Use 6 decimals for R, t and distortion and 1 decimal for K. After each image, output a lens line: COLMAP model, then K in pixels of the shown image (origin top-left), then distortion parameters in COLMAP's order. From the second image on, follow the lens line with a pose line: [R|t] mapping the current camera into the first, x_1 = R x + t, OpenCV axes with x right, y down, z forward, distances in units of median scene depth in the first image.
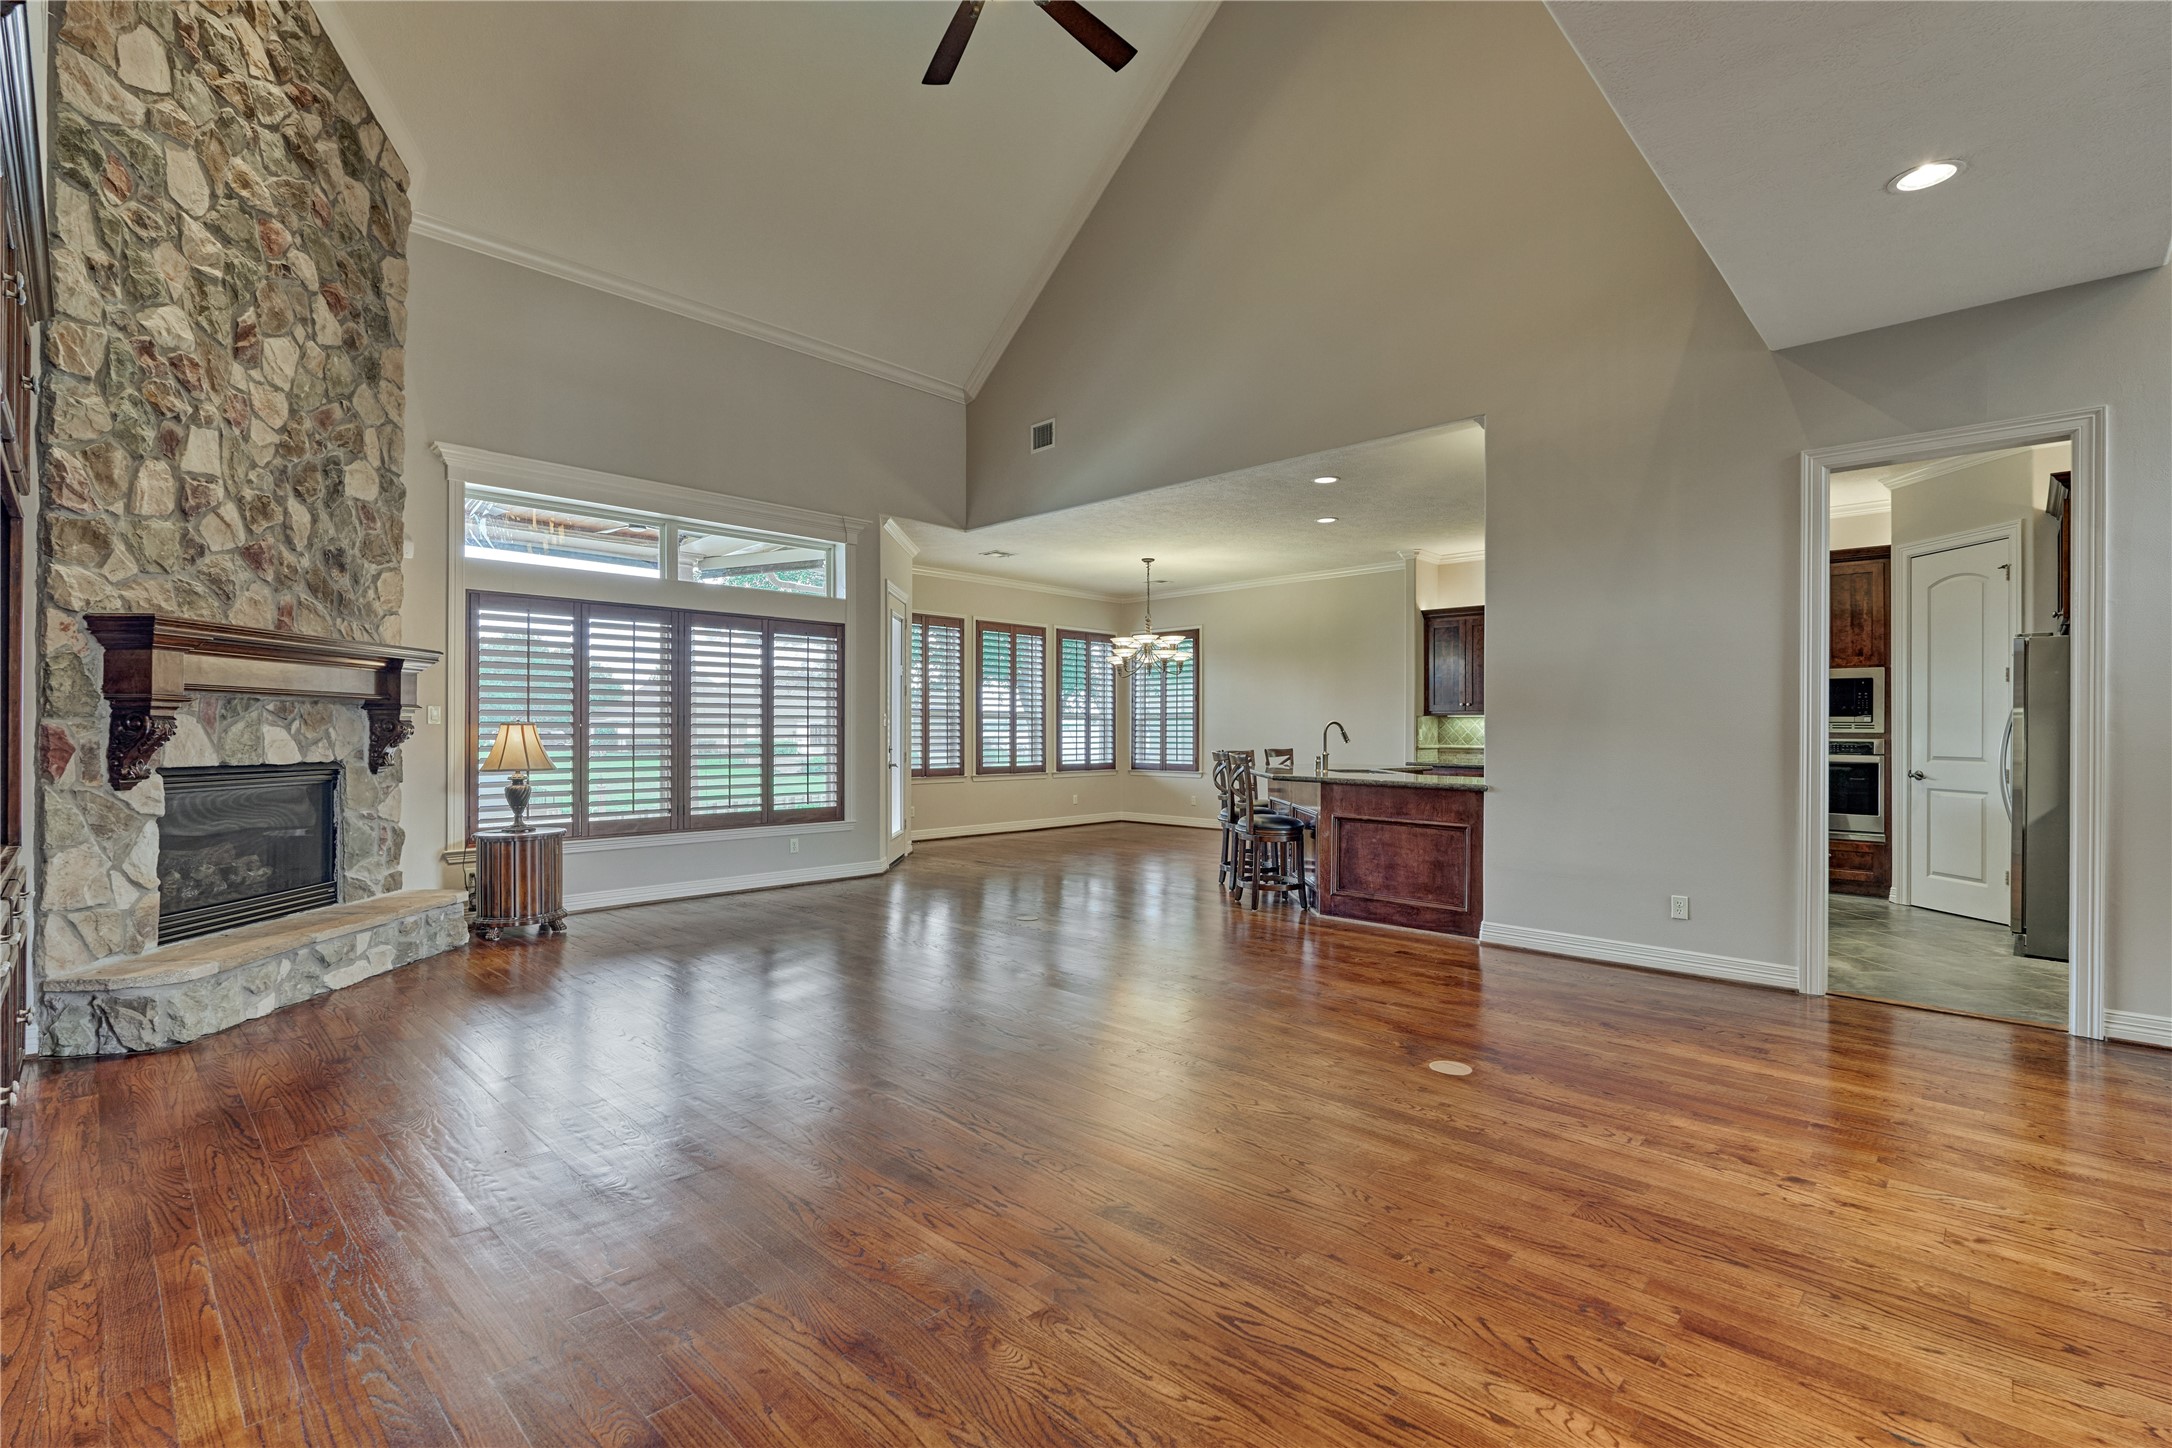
lens RADIAL K [[960.7, 0, 1090.0], [0, 960.7, 725.4], [0, 0, 1]] dist [-0.003420, 0.000106]
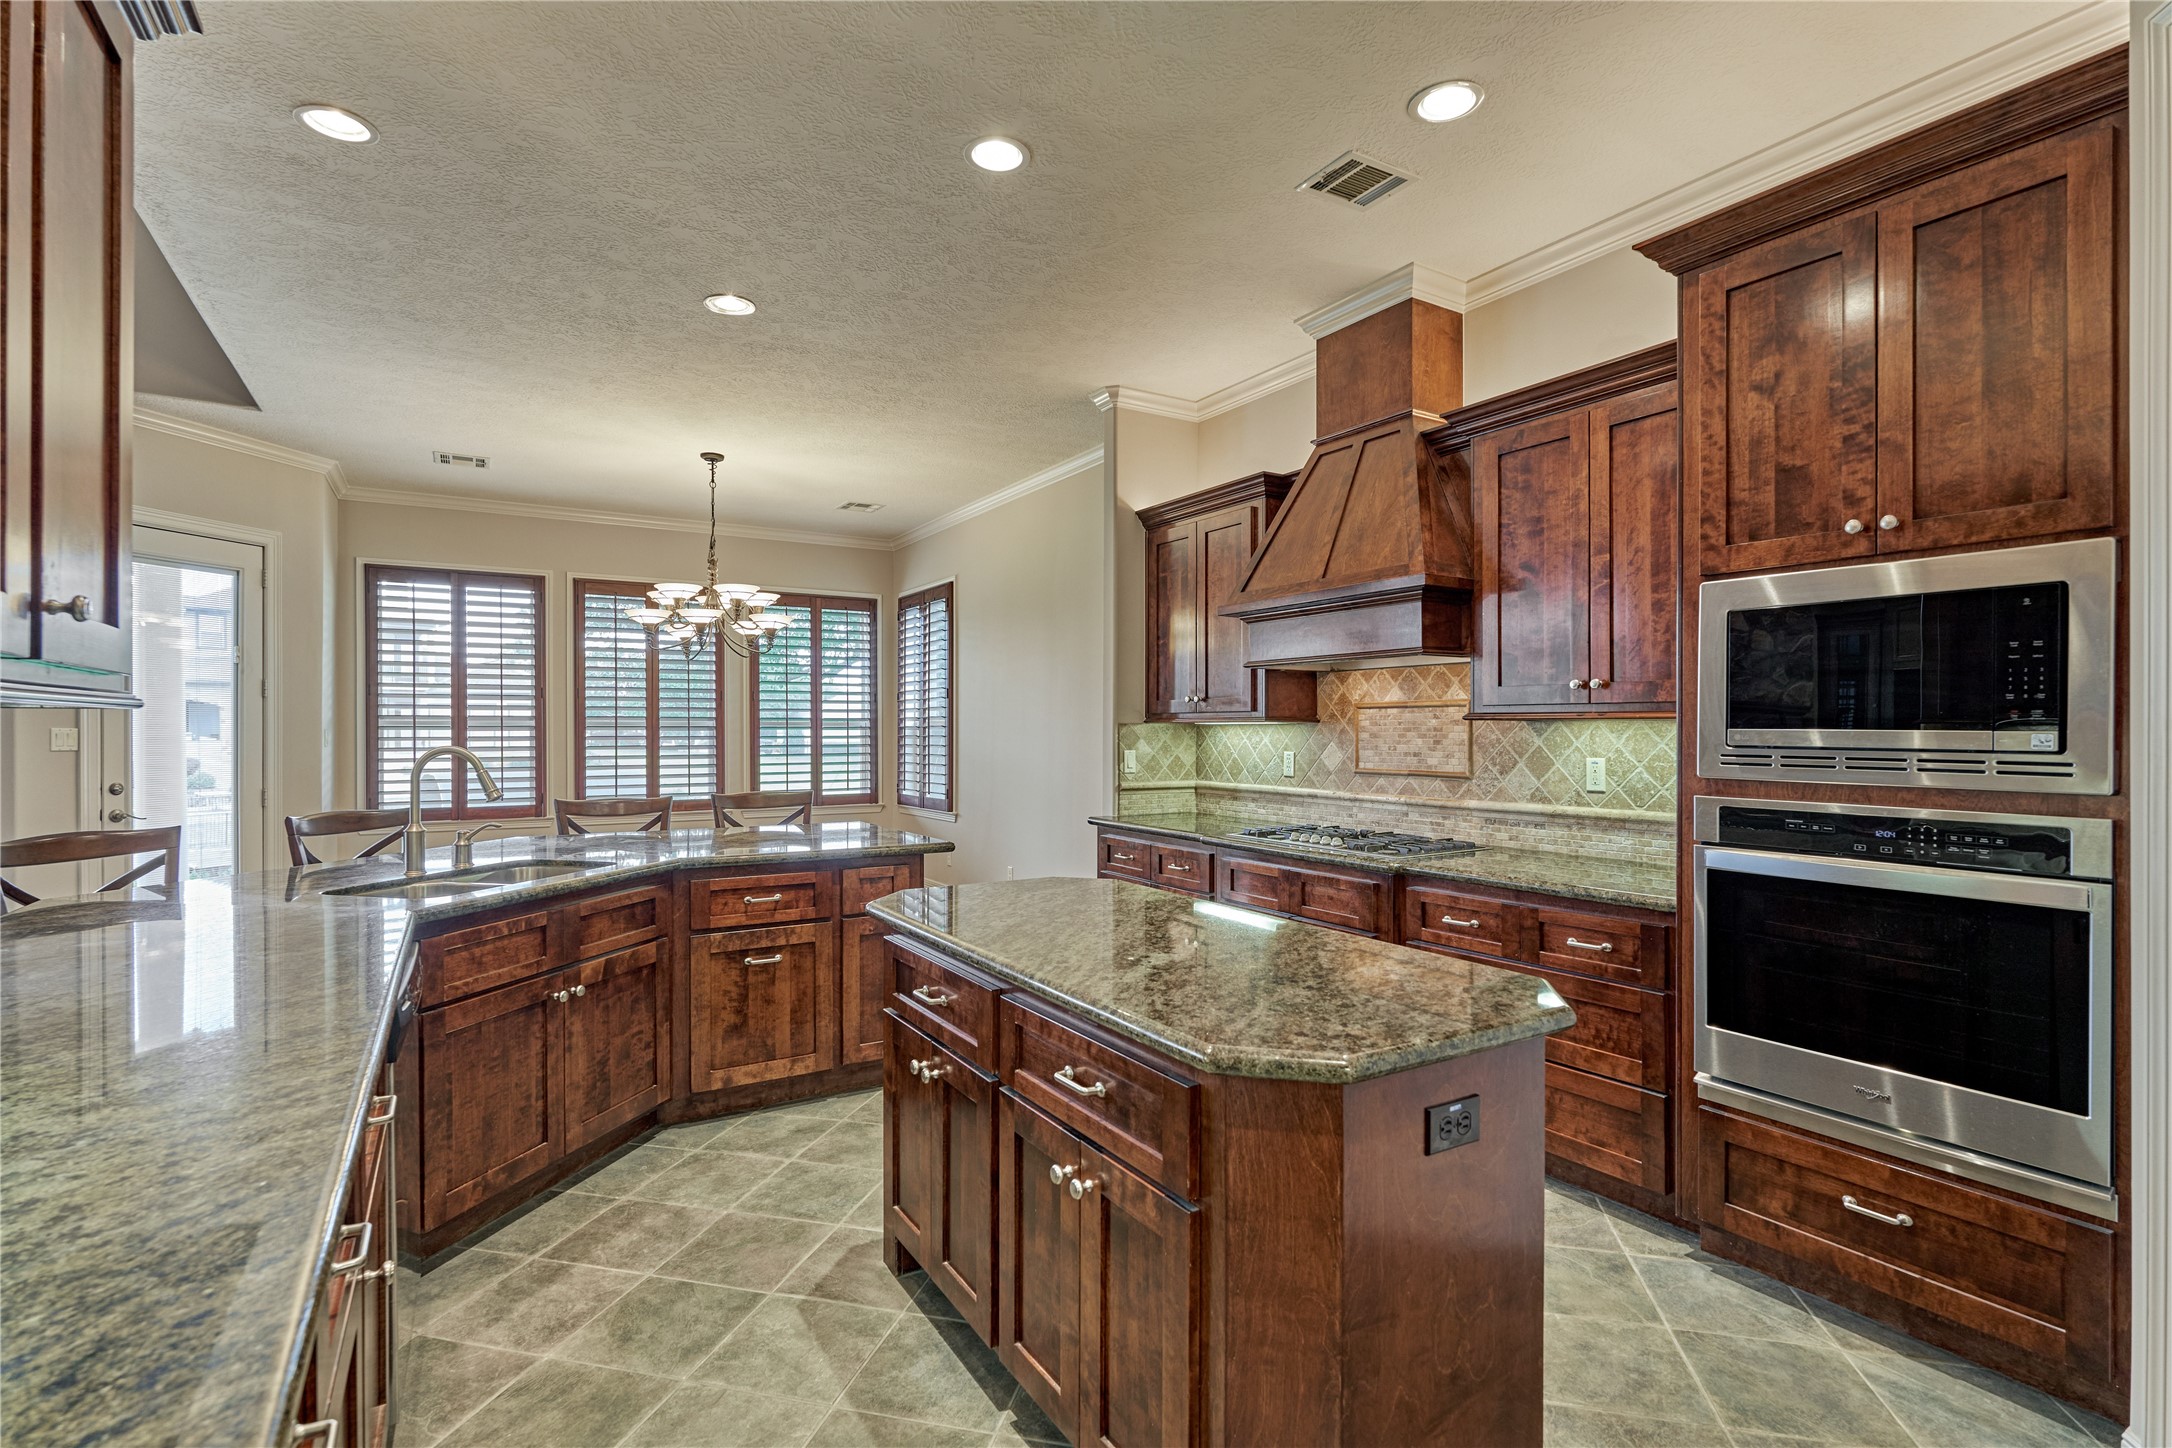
lens RADIAL K [[1022.3, 0, 1087.9], [0, 1022.3, 729.5], [0, 0, 1]] dist [-0.000924, 0.000009]
pose [[0.968590, -0.005022, -0.248612, 0.832045], [0.006116, 0.999975, 0.003628, -0.016116], [0.248587, -0.005034, 0.968596, 0.881303]]
